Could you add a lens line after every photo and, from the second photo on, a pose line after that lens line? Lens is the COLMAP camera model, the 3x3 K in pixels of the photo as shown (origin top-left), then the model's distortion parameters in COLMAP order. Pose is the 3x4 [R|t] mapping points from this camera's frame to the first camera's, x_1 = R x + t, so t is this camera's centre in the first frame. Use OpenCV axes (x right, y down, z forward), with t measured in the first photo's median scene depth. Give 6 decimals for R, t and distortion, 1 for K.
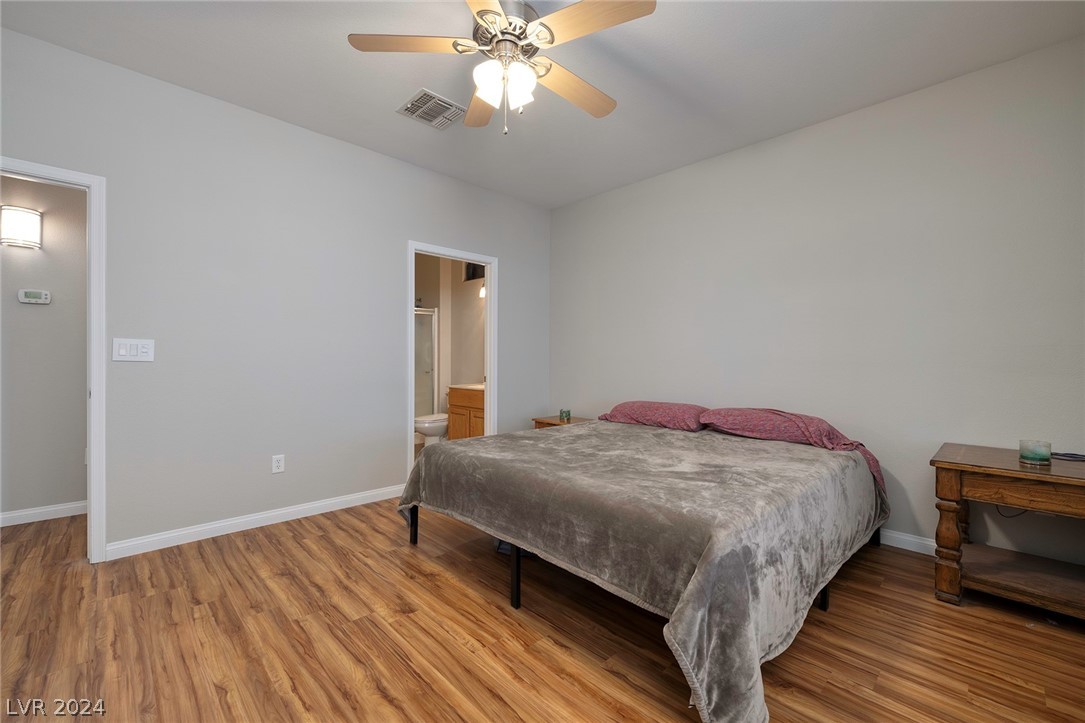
lens RADIAL K [[437.9, 0, 545.5], [0, 437.9, 360.8], [0, 0, 1]] dist [-0.000809, 0.000044]
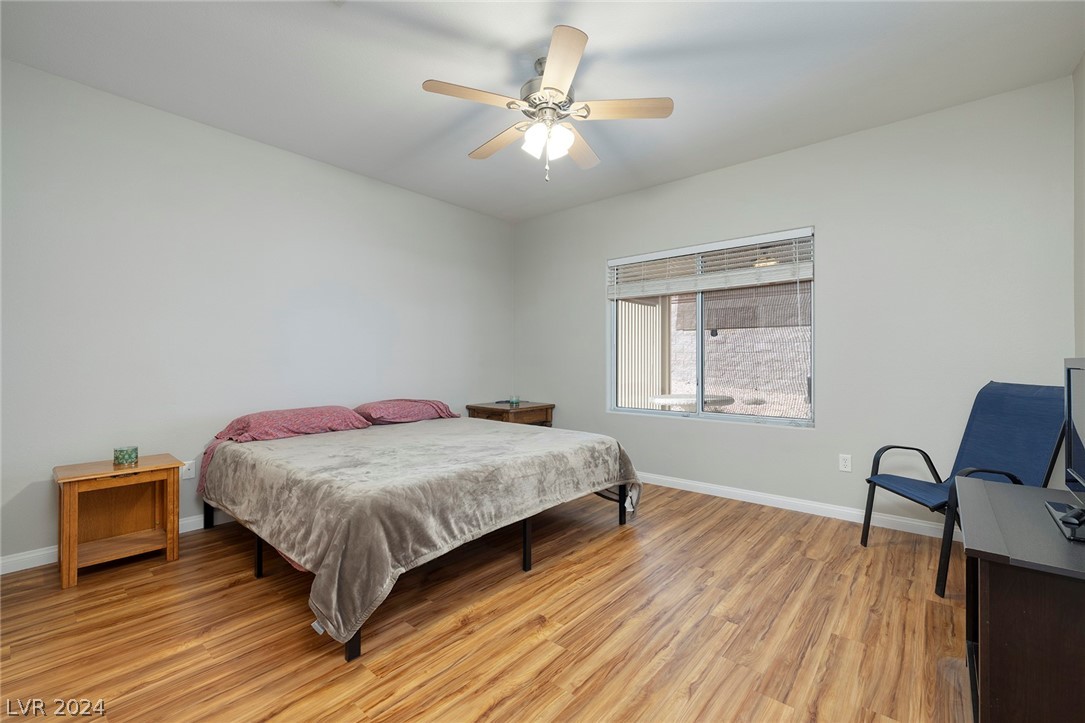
lens RADIAL K [[437.9, 0, 545.3], [0, 437.9, 357.8], [0, 0, 1]] dist [-0.000809, 0.000044]
pose [[-0.052932, -0.003233, 0.998593, -1.420871], [0.002672, 0.999991, 0.003379, -0.027996], [-0.998595, 0.002847, -0.052923, 1.133974]]
